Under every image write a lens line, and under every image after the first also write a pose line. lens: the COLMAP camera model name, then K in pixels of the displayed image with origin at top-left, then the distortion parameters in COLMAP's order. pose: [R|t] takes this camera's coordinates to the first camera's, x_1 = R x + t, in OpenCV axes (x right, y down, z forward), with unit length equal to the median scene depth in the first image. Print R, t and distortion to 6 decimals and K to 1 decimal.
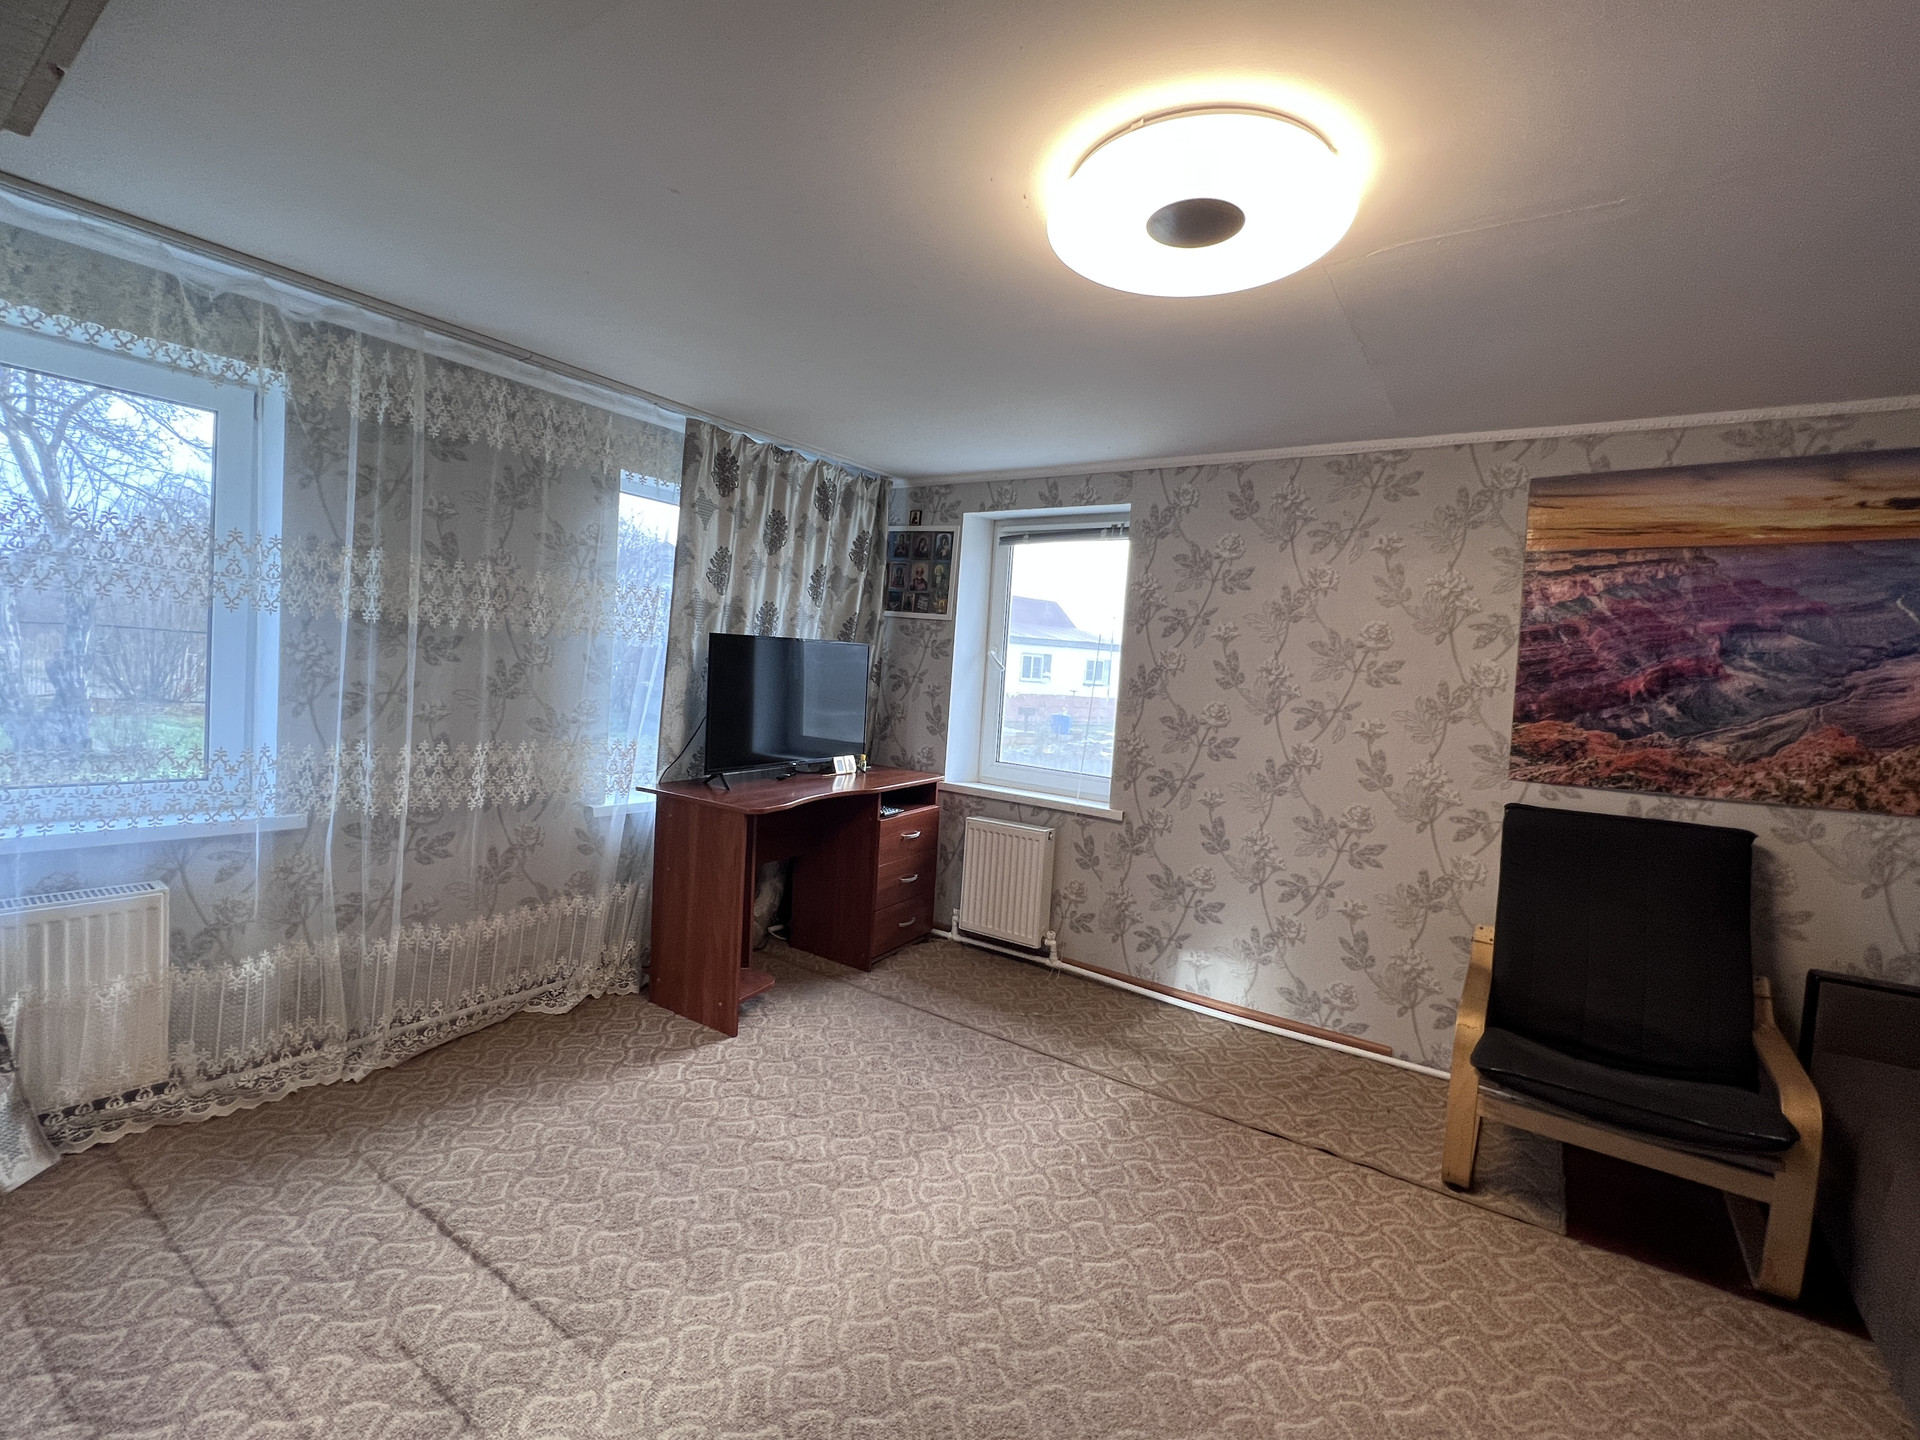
lens RADIAL K [[838.1, 0, 956.1], [0, 838.1, 719.0], [0, 0, 1]] dist [-0.004855, 0.001170]
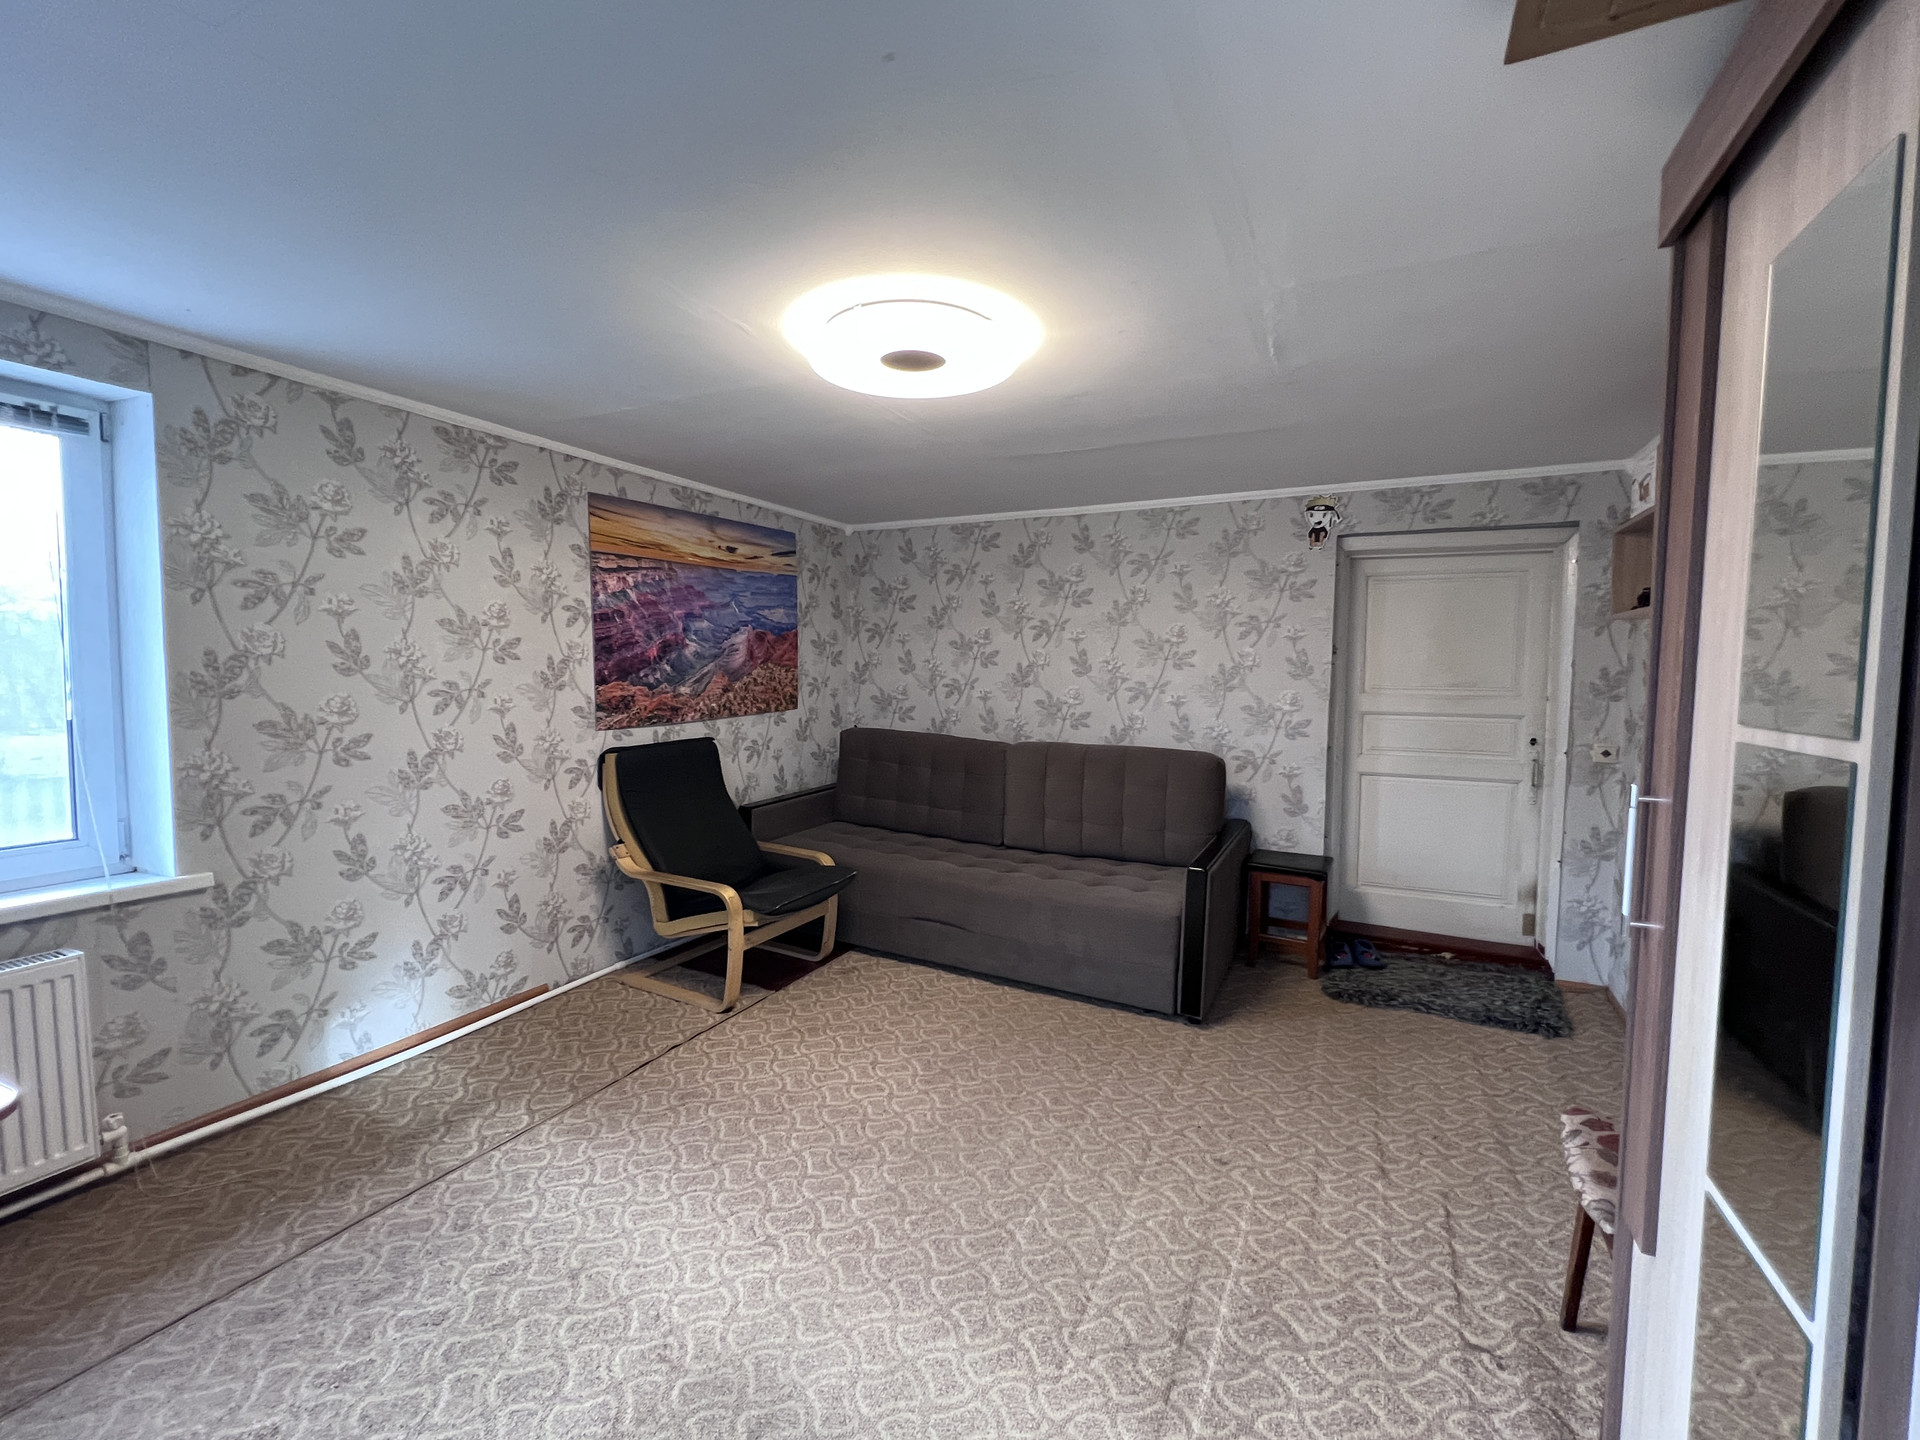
lens RADIAL K [[838.1, 0, 957.3], [0, 838.1, 715.7], [0, 0, 1]] dist [-0.004855, 0.001170]
pose [[-0.148242, -0.125908, 0.980903, -0.622559], [0.040710, 0.990245, 0.133259, -0.091018], [-0.988113, 0.059688, -0.141671, 0.598207]]
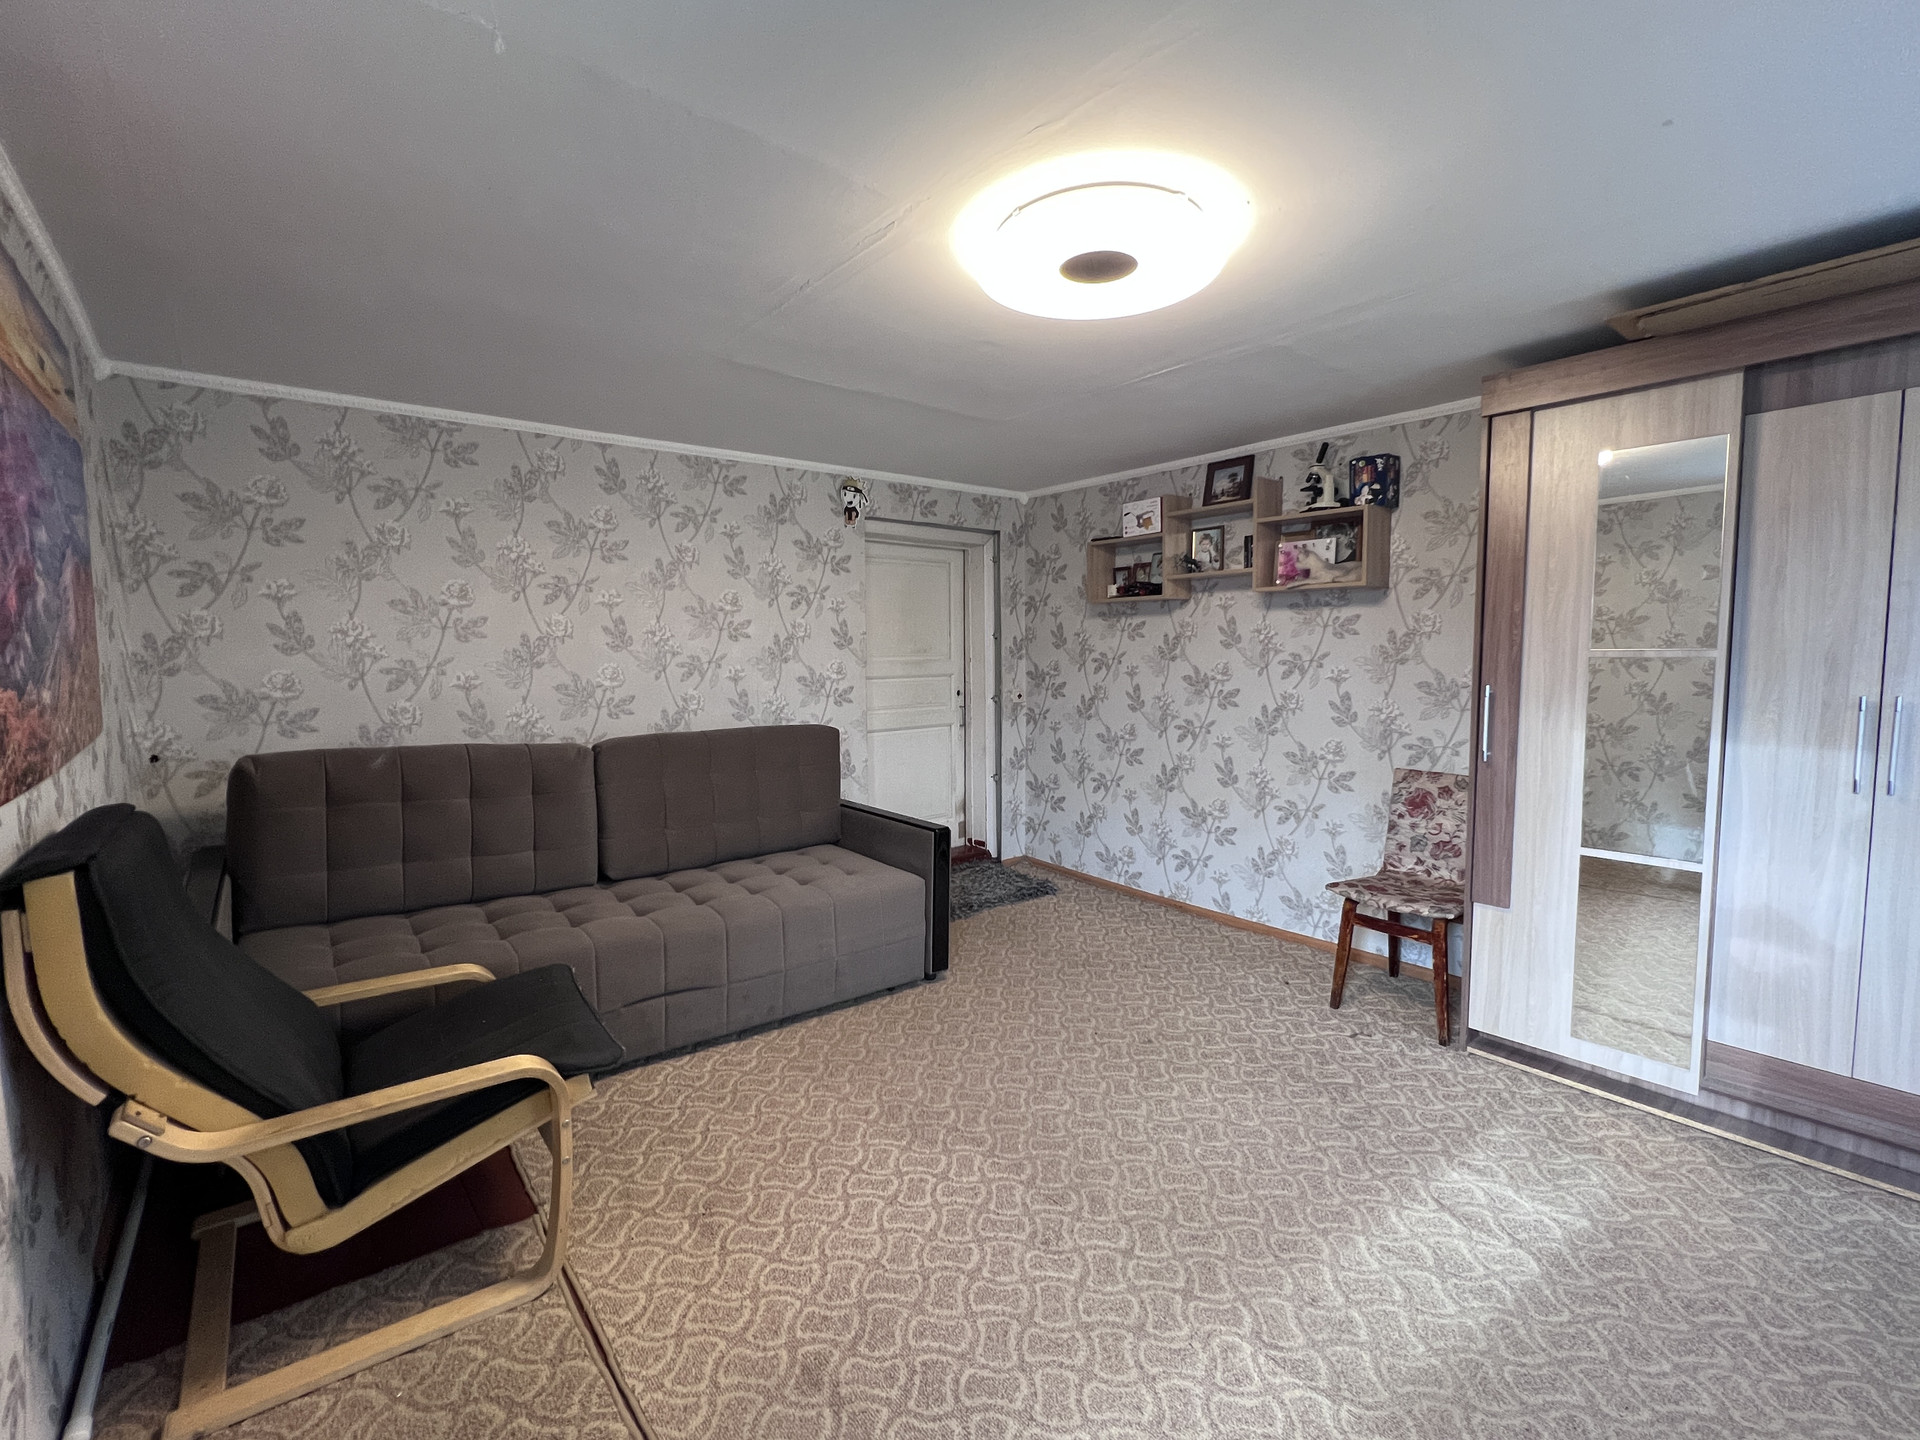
lens RADIAL K [[838.1, 0, 966.5], [0, 838.1, 717.5], [0, 0, 1]] dist [-0.004855, 0.001170]
pose [[-0.961848, -0.088942, 0.258723, 0.055942], [-0.046385, 0.985005, 0.166175, -0.079073], [-0.269623, 0.147834, -0.951551, 1.194500]]
